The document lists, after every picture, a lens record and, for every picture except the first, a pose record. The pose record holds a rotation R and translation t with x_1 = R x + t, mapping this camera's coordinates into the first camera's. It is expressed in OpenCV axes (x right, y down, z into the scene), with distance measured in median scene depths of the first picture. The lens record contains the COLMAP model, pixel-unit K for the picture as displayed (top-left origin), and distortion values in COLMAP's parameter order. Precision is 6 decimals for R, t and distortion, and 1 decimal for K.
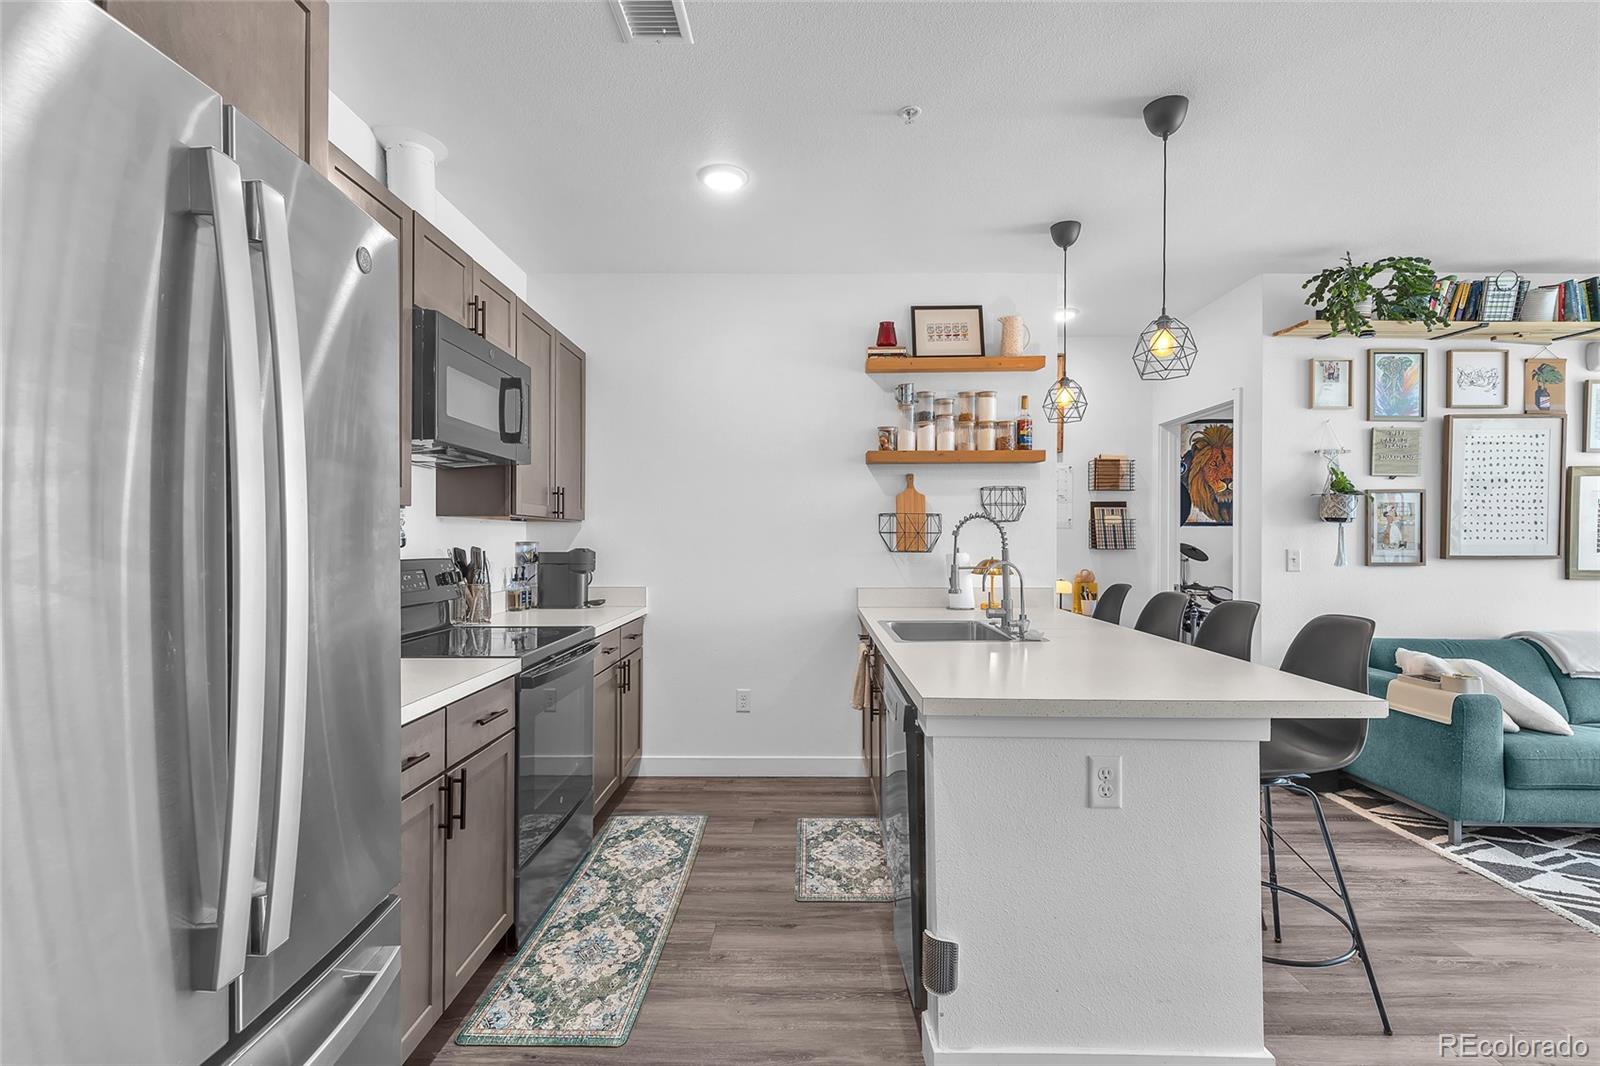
lens RADIAL K [[722.0, 0, 808.8], [0, 722.0, 538.5], [0, 0, 1]] dist [0.001663, 0.000567]
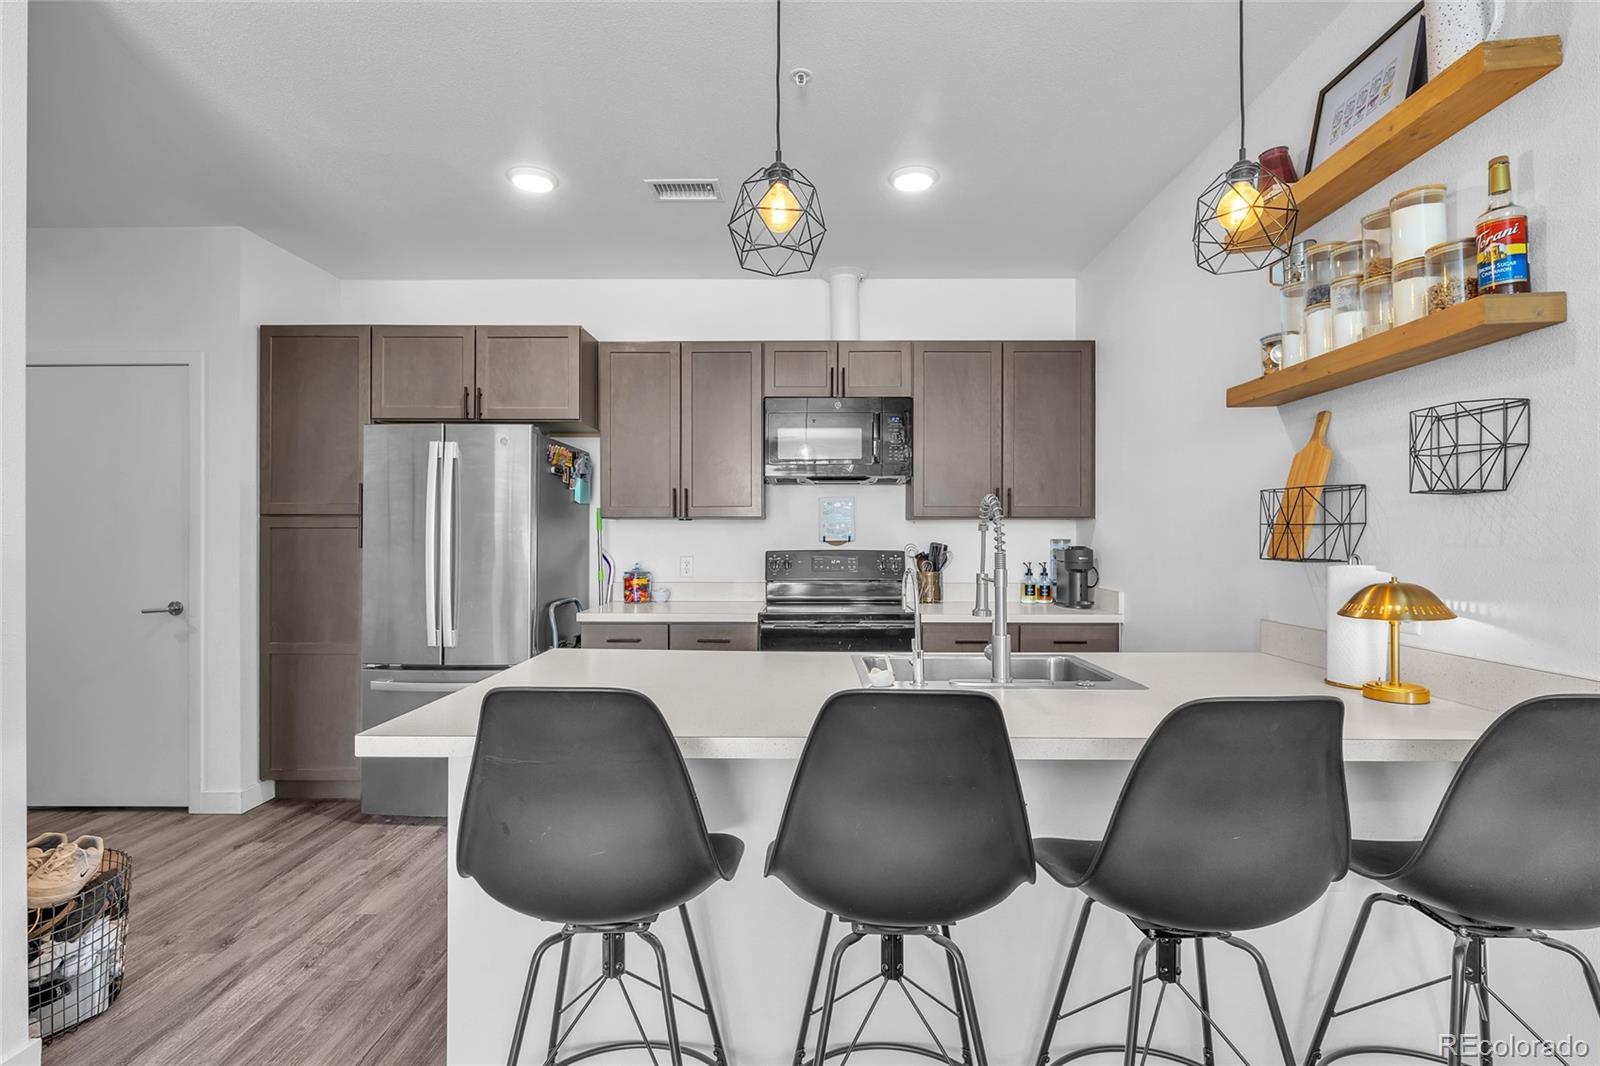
lens RADIAL K [[740.8, 0, 800.0], [0, 740.8, 533.0], [0, 0, 1]] dist [-0.002652, -0.000604]
pose [[-0.012819, -0.006016, -0.999900, 0.996123], [-0.000543, 0.999982, -0.006010, 0.002305], [0.999918, 0.000466, -0.012822, 0.924155]]
